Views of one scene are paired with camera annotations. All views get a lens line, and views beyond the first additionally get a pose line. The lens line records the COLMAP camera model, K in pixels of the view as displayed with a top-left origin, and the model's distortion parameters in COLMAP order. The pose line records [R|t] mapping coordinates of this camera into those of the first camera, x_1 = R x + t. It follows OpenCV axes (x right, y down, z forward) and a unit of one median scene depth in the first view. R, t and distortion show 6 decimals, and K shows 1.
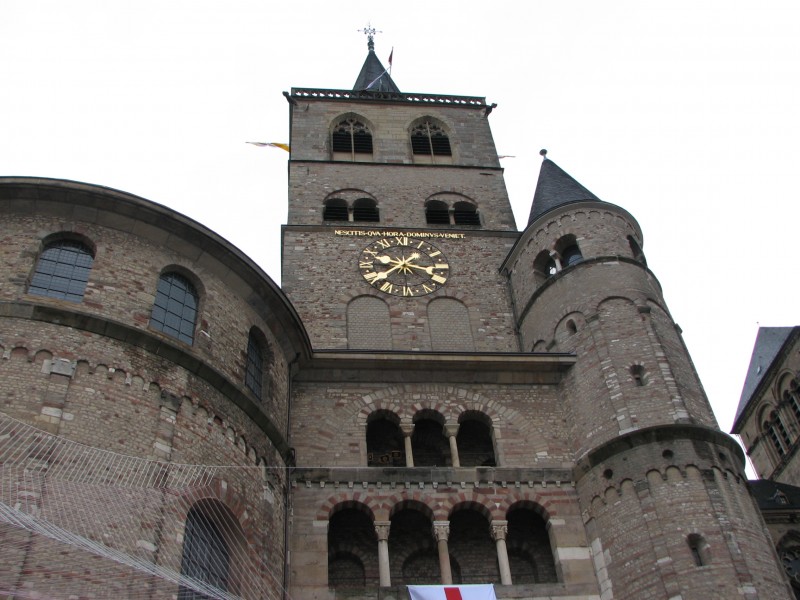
lens RADIAL K [[861.3, 0, 402.4], [0, 861.3, 303.4], [0, 0, 1]] dist [-0.109658, 0.000000]
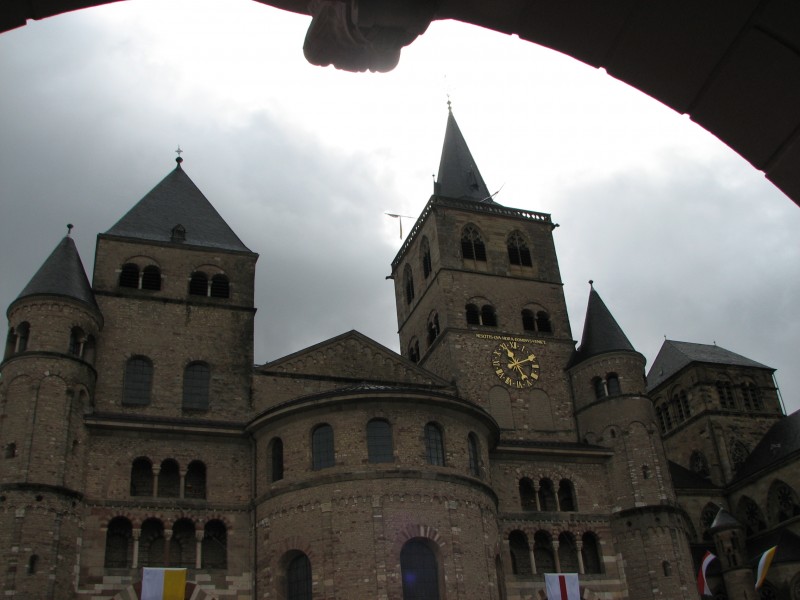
lens RADIAL K [[861.3, 0, 402.0], [0, 861.3, 300.6], [0, 0, 1]] dist [-0.109658, 0.000000]
pose [[0.970938, 0.119918, 0.207121, -0.768960], [-0.169412, 0.955659, 0.240864, -0.704828], [-0.169053, -0.268953, 0.948201, -0.734512]]
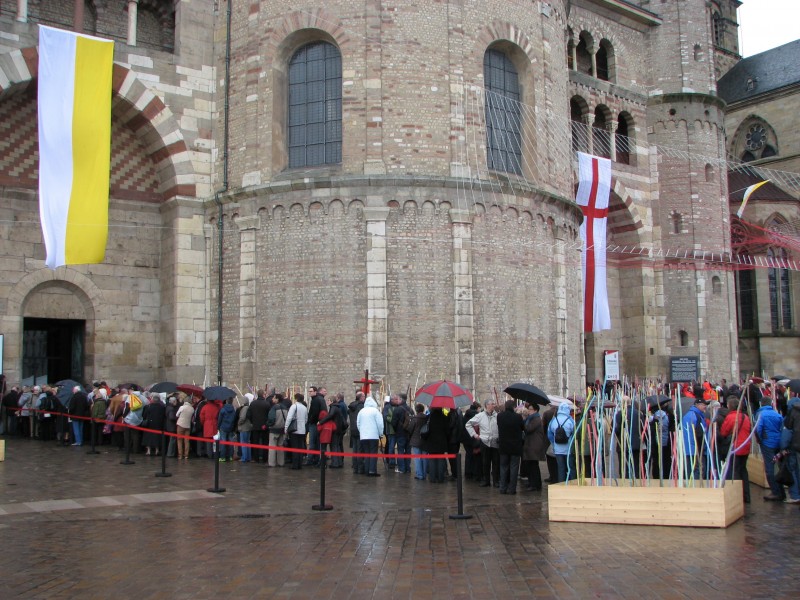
lens RADIAL K [[861.3, 0, 398.9], [0, 861.3, 306.7], [0, 0, 1]] dist [-0.109658, 0.000000]
pose [[0.856398, 0.113623, 0.503659, -0.945942], [-0.402004, 0.758874, 0.512351, -0.136949], [-0.323999, -0.641249, 0.695575, -0.224787]]
